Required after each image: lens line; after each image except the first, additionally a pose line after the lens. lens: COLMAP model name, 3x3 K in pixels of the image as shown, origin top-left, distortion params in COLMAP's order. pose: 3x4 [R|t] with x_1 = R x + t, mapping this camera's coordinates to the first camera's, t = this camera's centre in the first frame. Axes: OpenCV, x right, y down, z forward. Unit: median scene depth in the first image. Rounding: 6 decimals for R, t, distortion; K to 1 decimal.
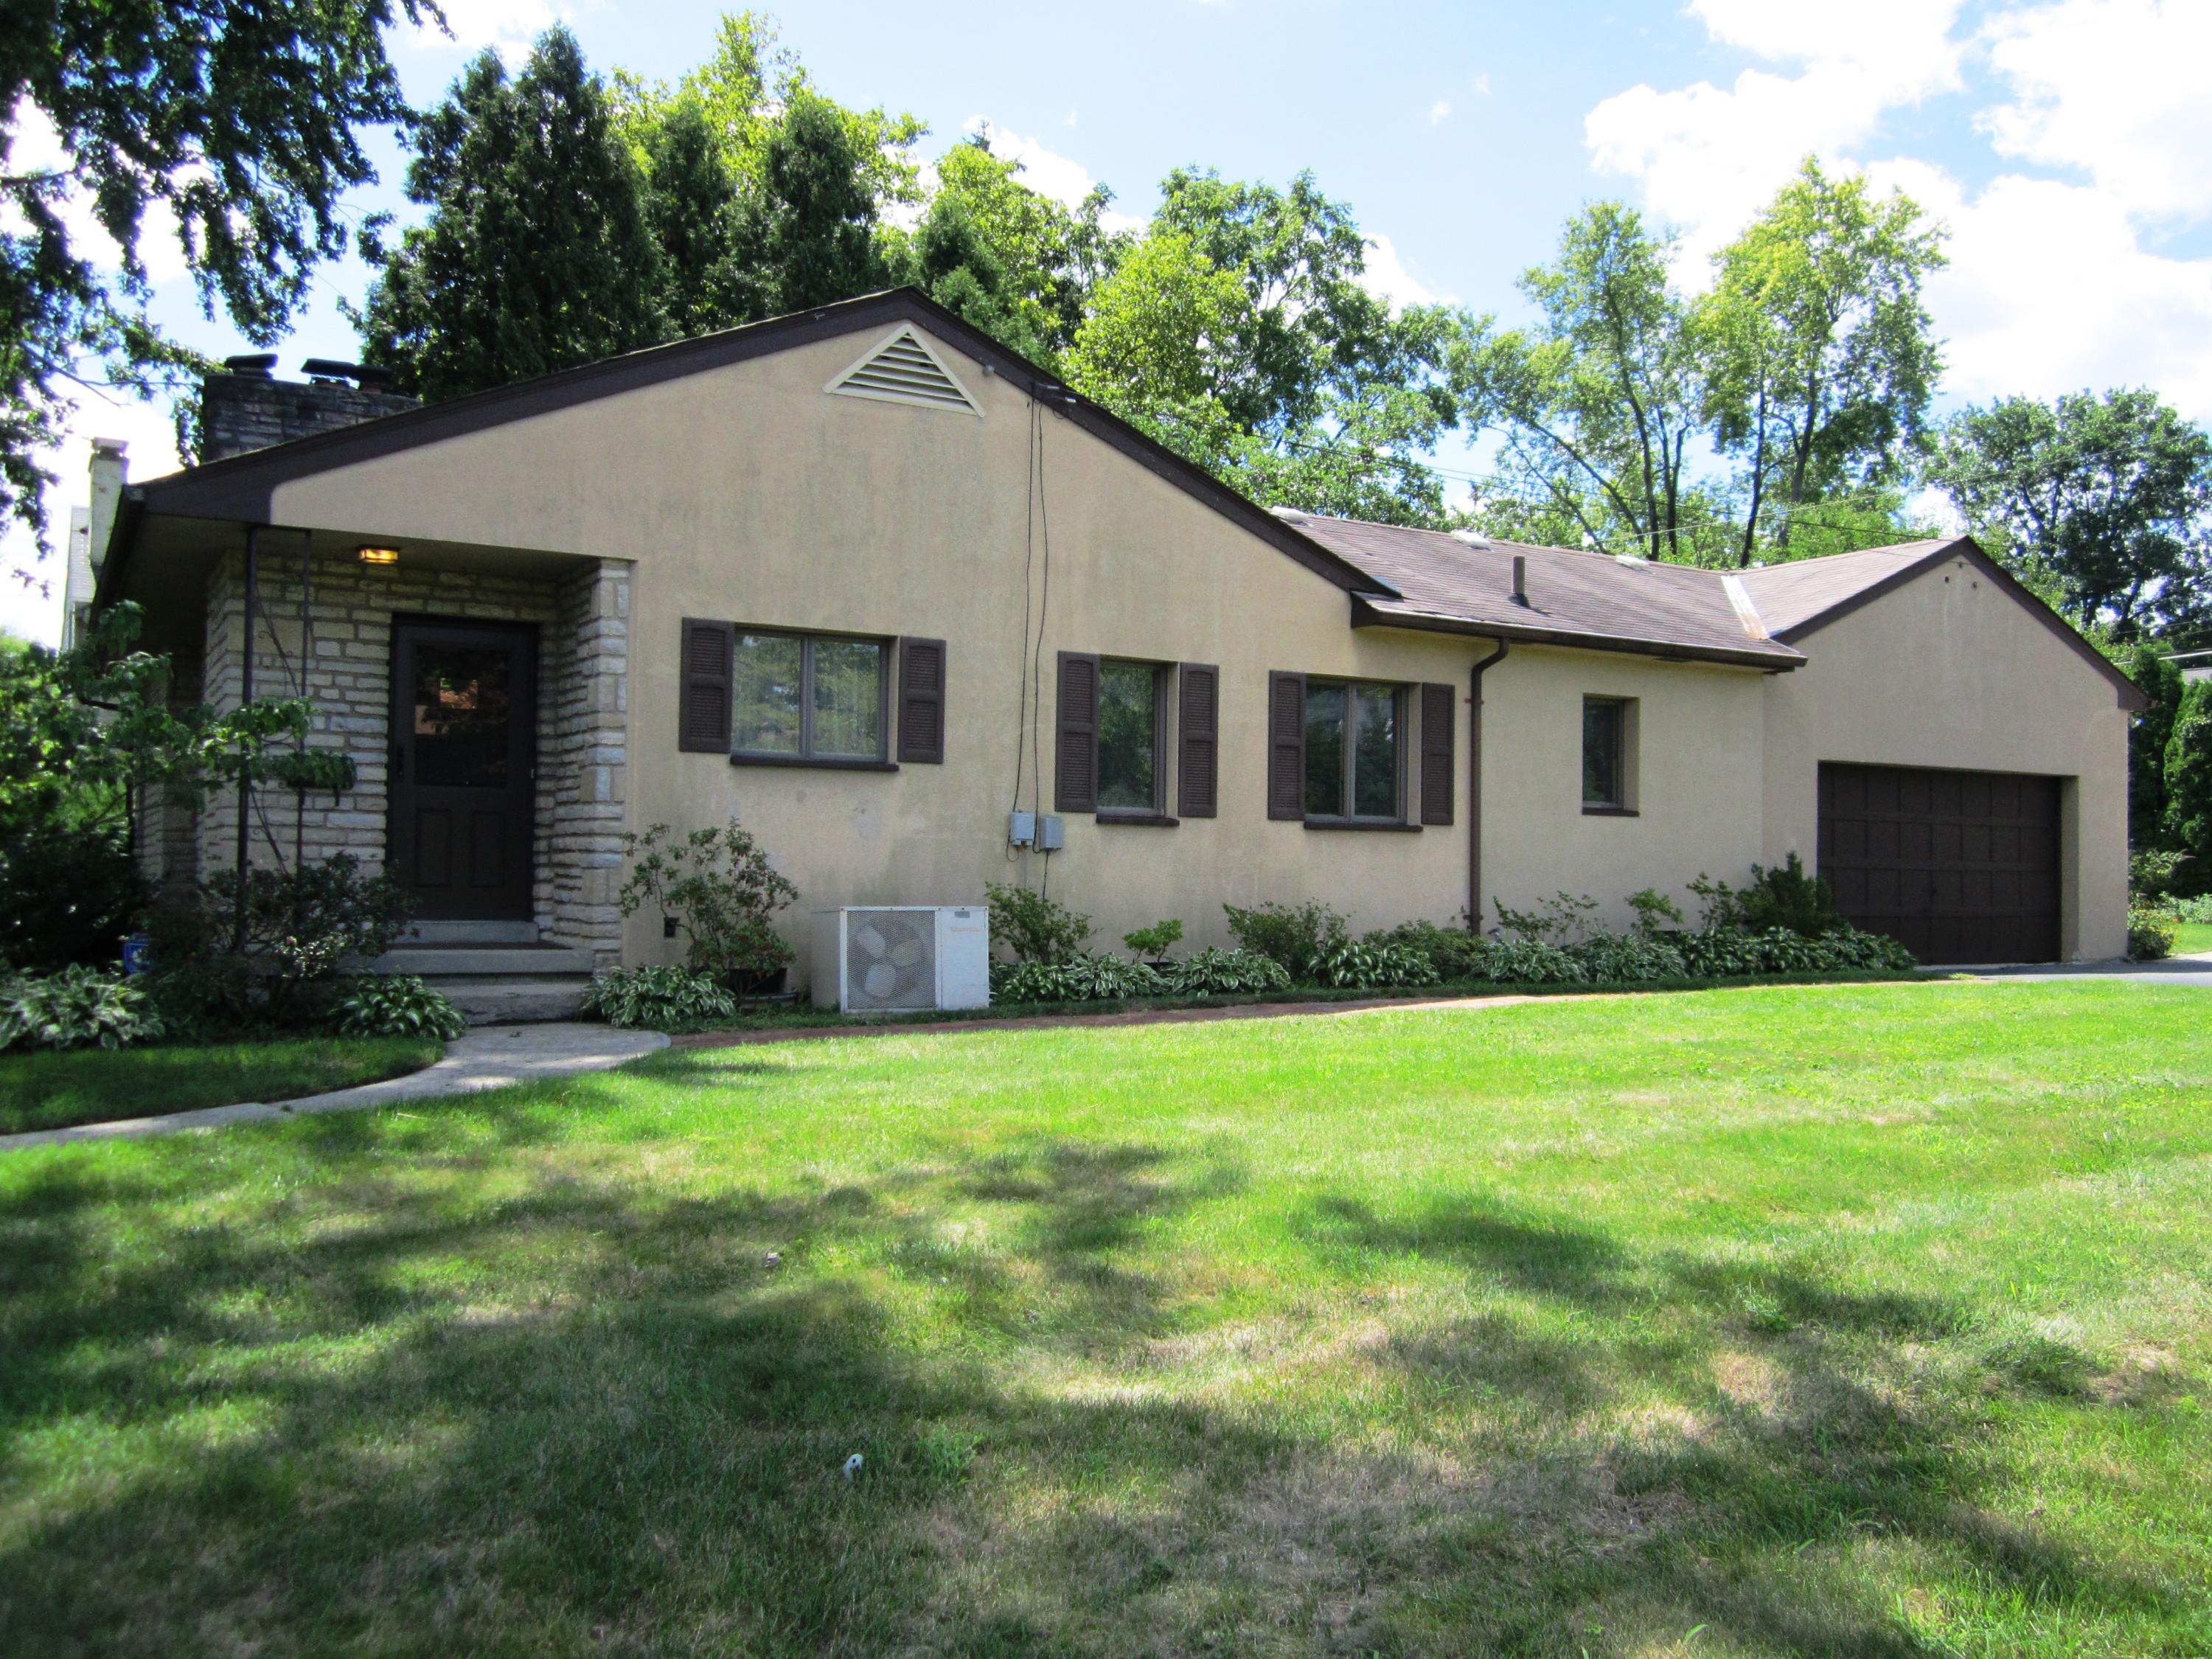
lens RADIAL K [[1830.1, 0, 1106.0], [0, 1830.1, 829.5], [0, 0, 1]] dist [-0.004977, 0.018060]
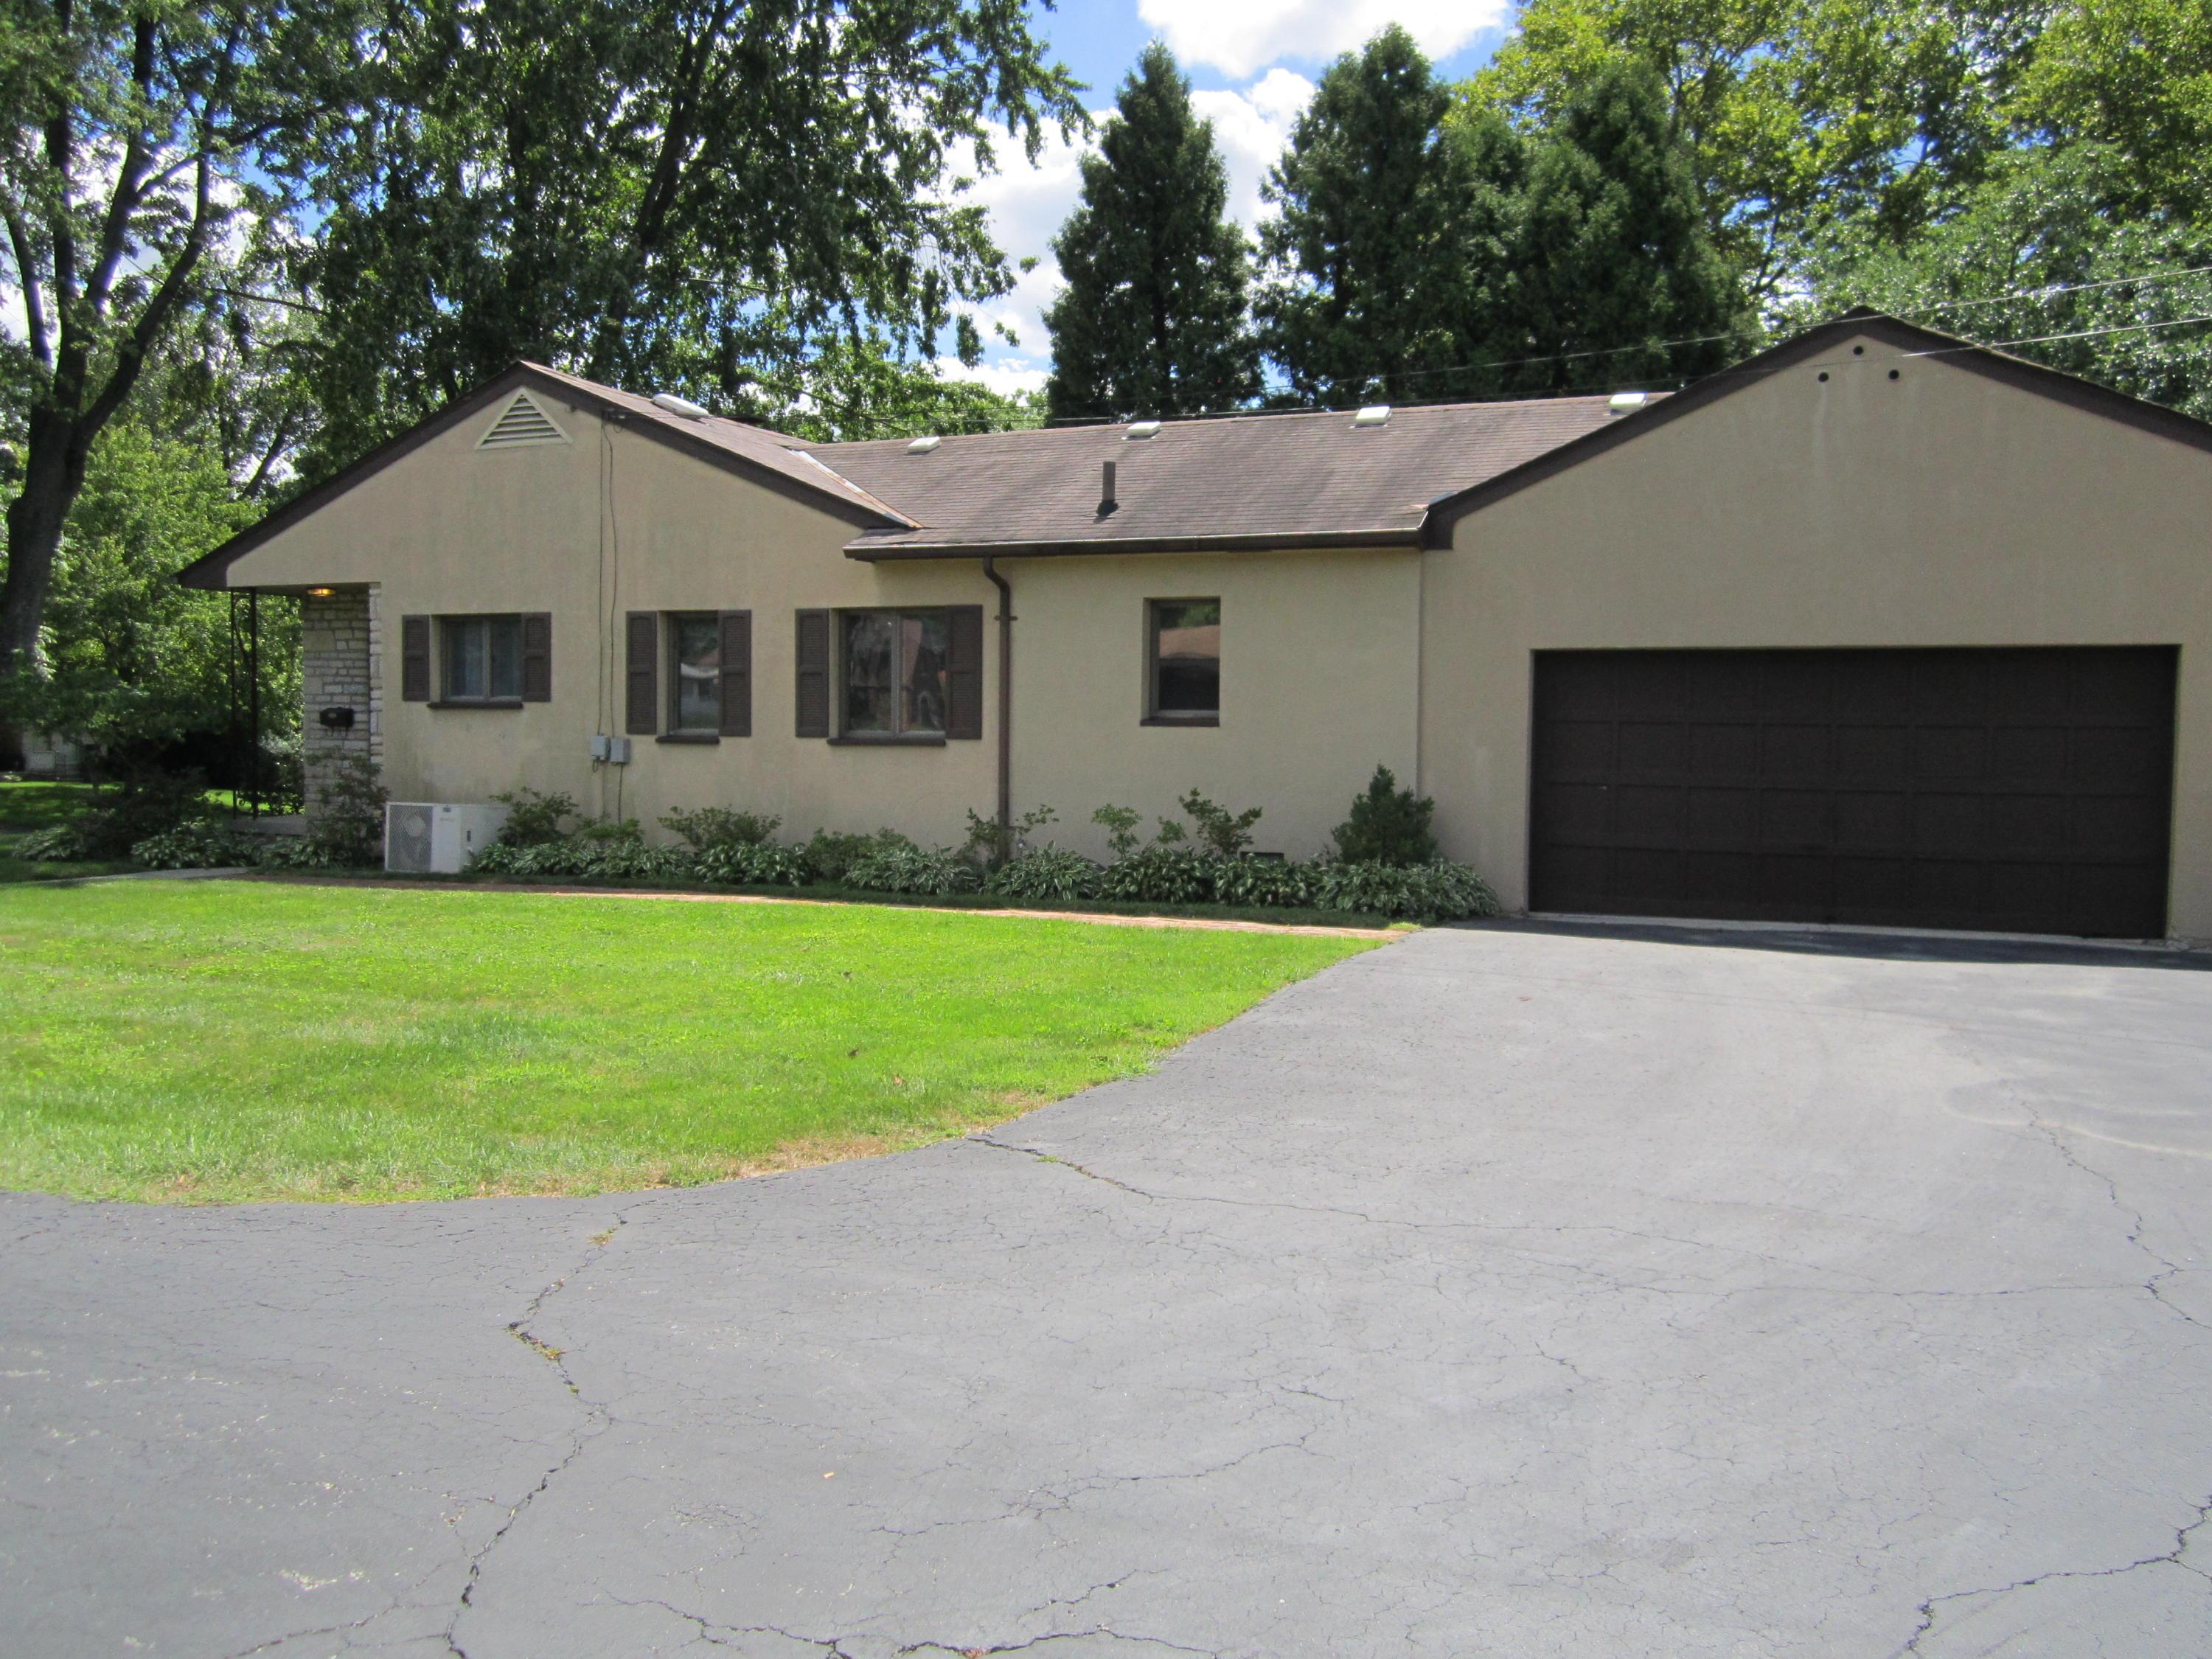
lens RADIAL K [[1830.1, 0, 1106.0], [0, 1830.1, 829.5], [0, 0, 1]] dist [-0.004977, 0.018060]
pose [[0.584925, 0.037473, -0.810221, 1.211654], [0.018121, 0.998079, 0.059244, -0.012667], [0.810885, -0.049336, 0.583123, 0.491593]]
